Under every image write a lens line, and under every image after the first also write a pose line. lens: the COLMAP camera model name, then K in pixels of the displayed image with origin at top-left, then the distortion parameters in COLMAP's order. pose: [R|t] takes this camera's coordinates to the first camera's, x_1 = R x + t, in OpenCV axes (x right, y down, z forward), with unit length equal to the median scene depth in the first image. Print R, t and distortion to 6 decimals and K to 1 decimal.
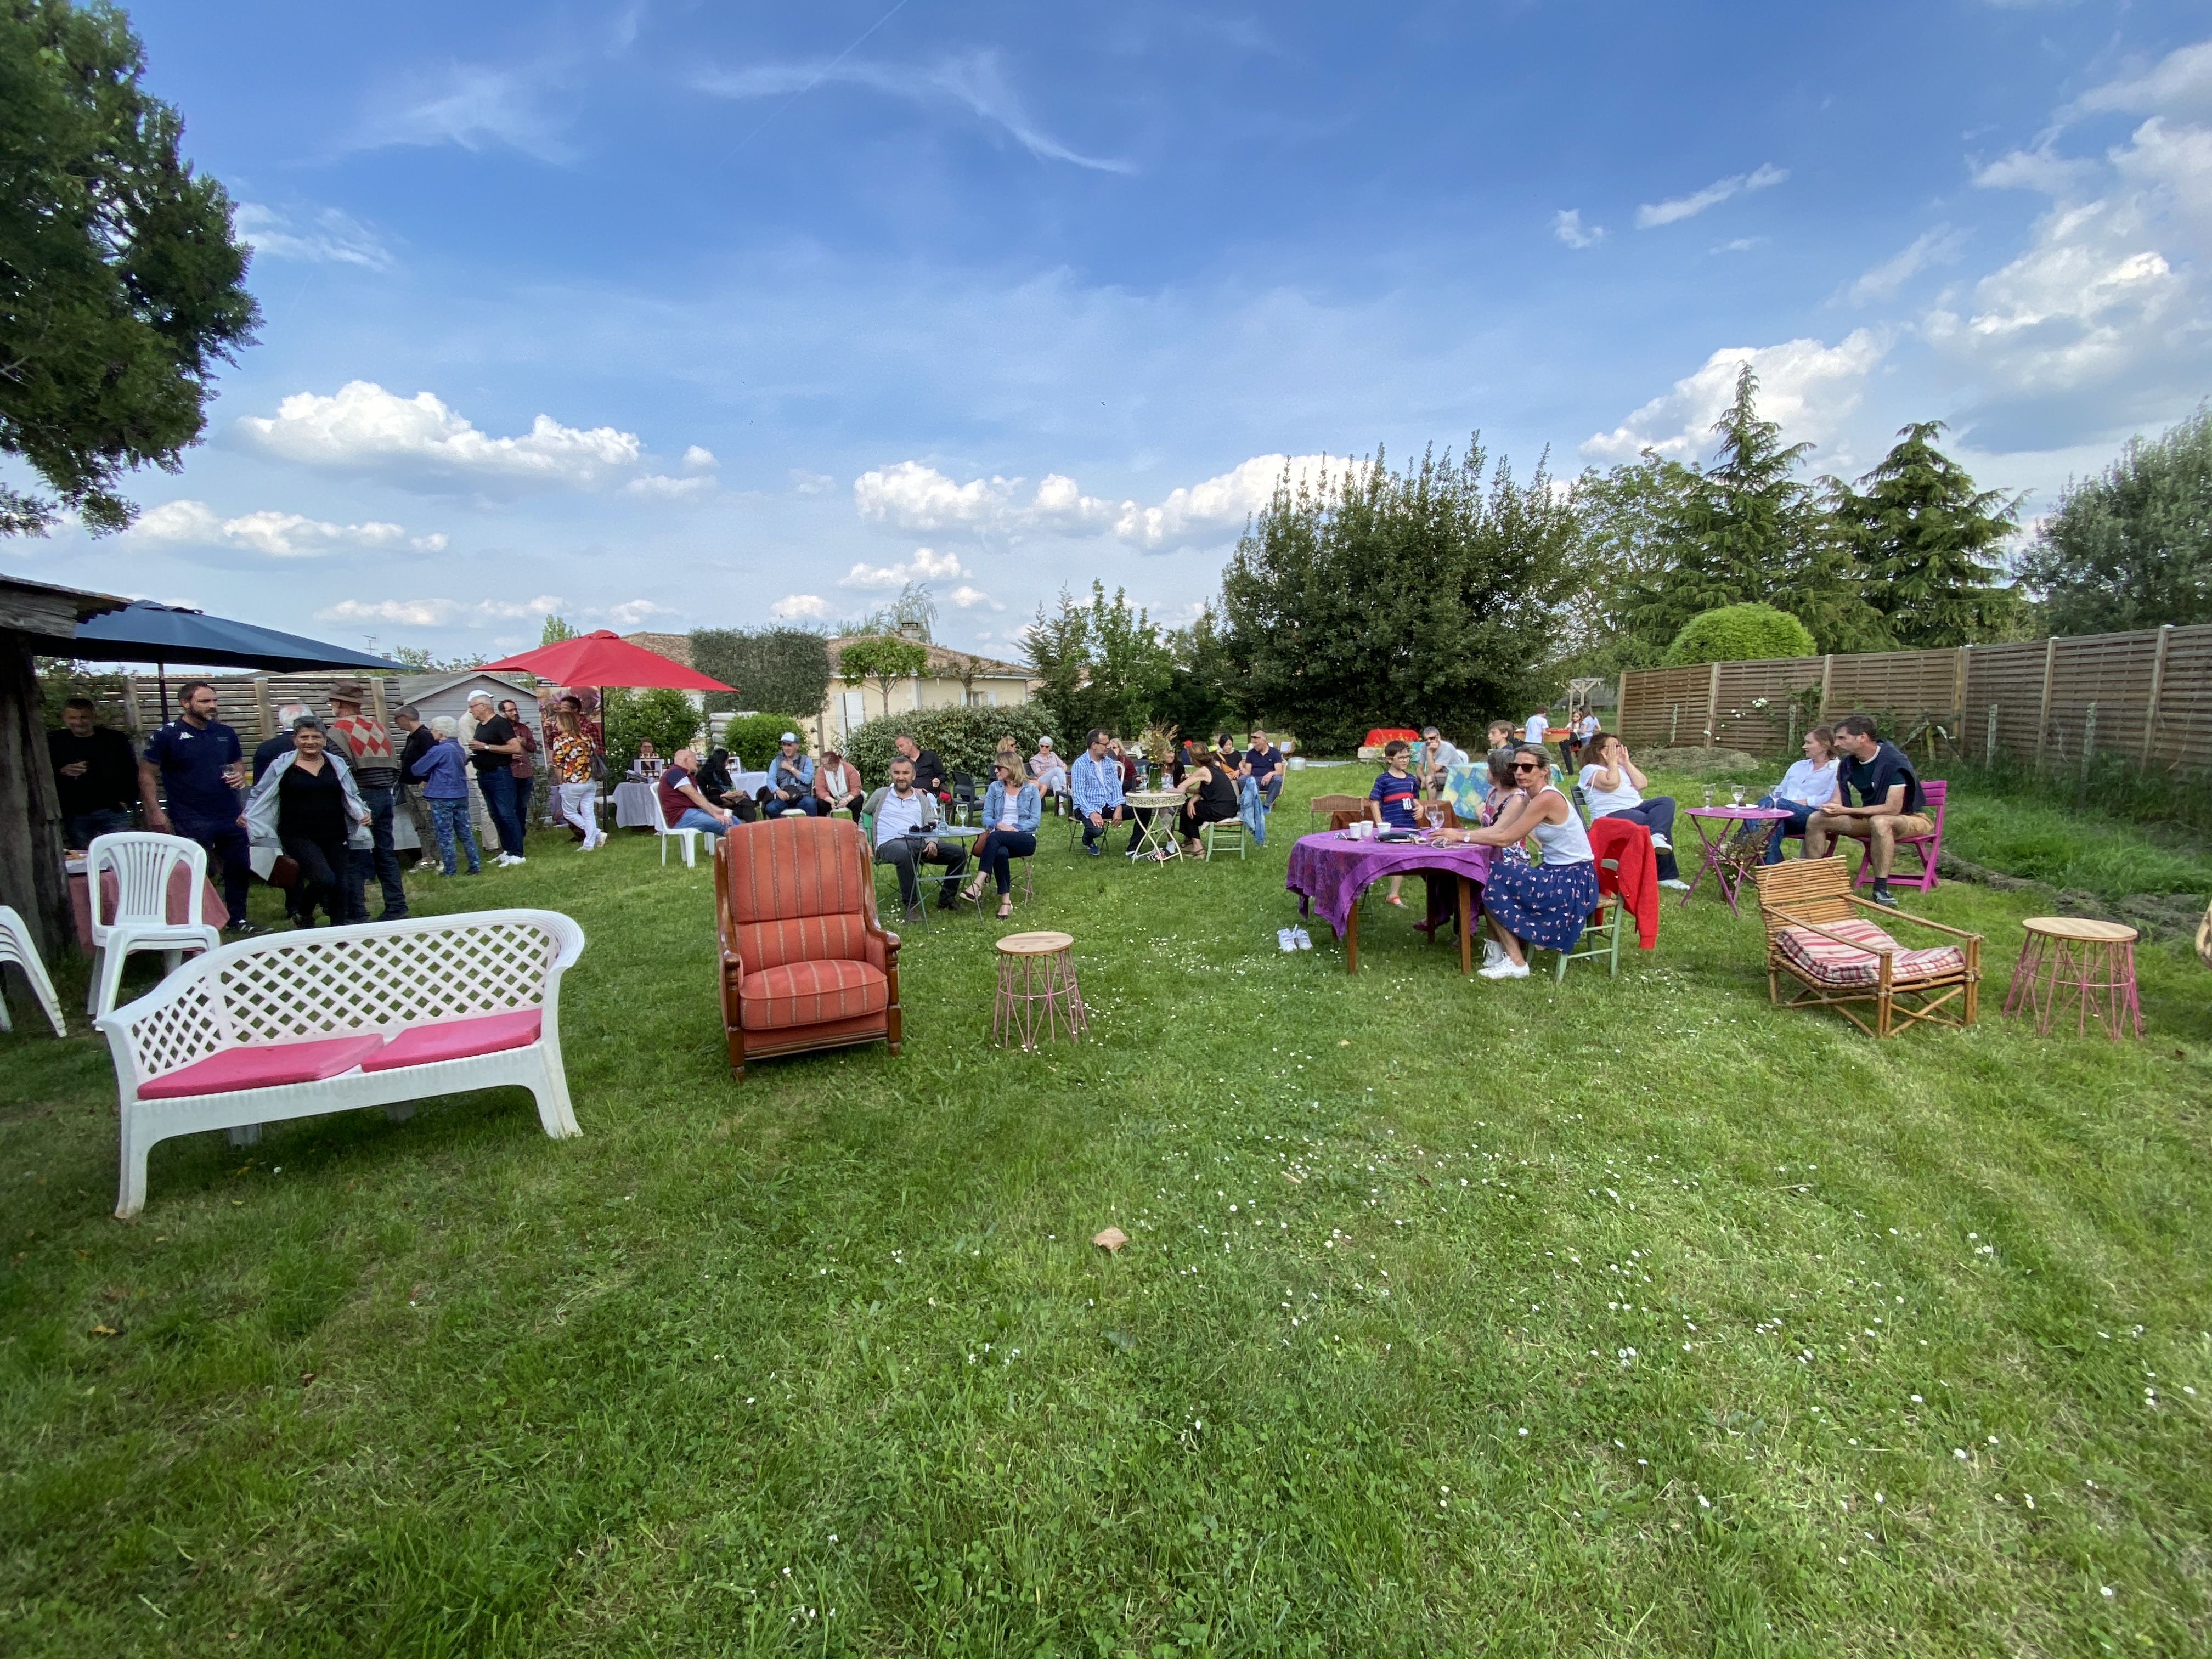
lens RADIAL K [[887.6, 0, 1106.0], [0, 887.6, 829.5], [0, 0, 1]] dist [0.038057, -0.030909]
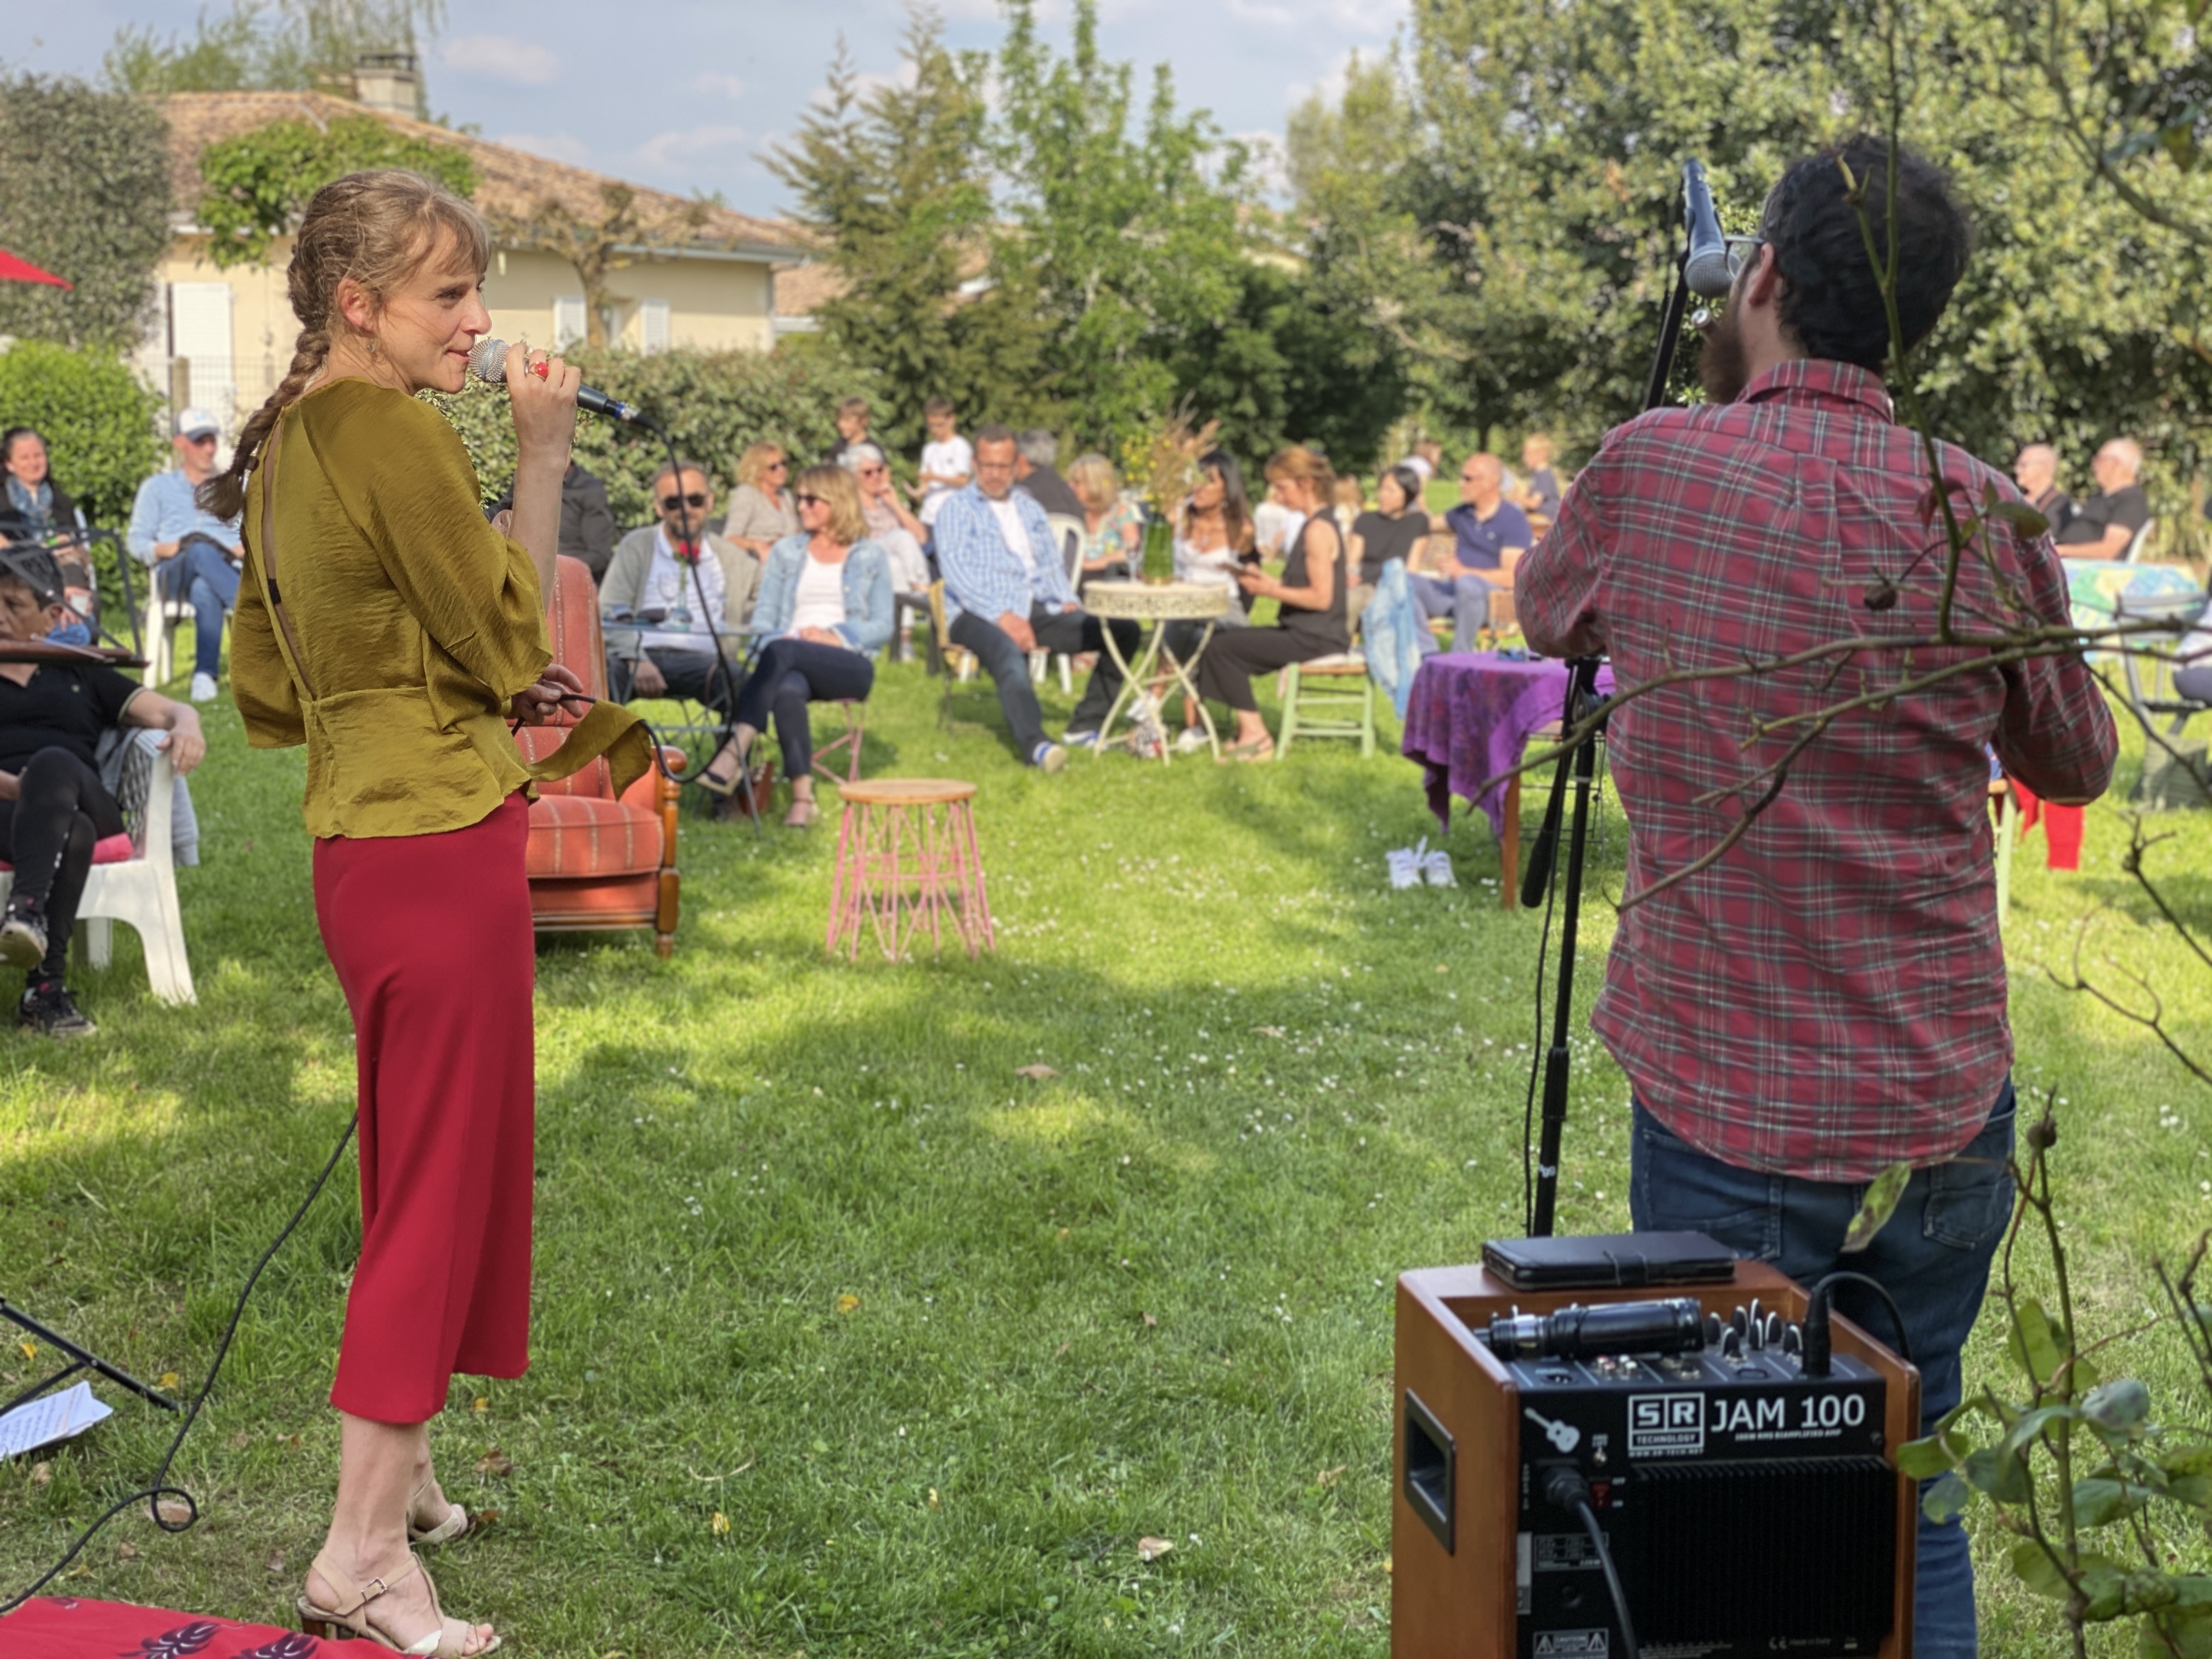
lens RADIAL K [[3357.2, 0, 1106.0], [0, 3357.2, 829.5], [0, 0, 1]] dist [-0.246147, 2.634872]
pose [[0.998674, 0.041912, 0.029904, -0.003509], [-0.041910, 0.999121, -0.000689, 0.031193], [-0.029907, -0.000565, 0.999553, -0.226004]]
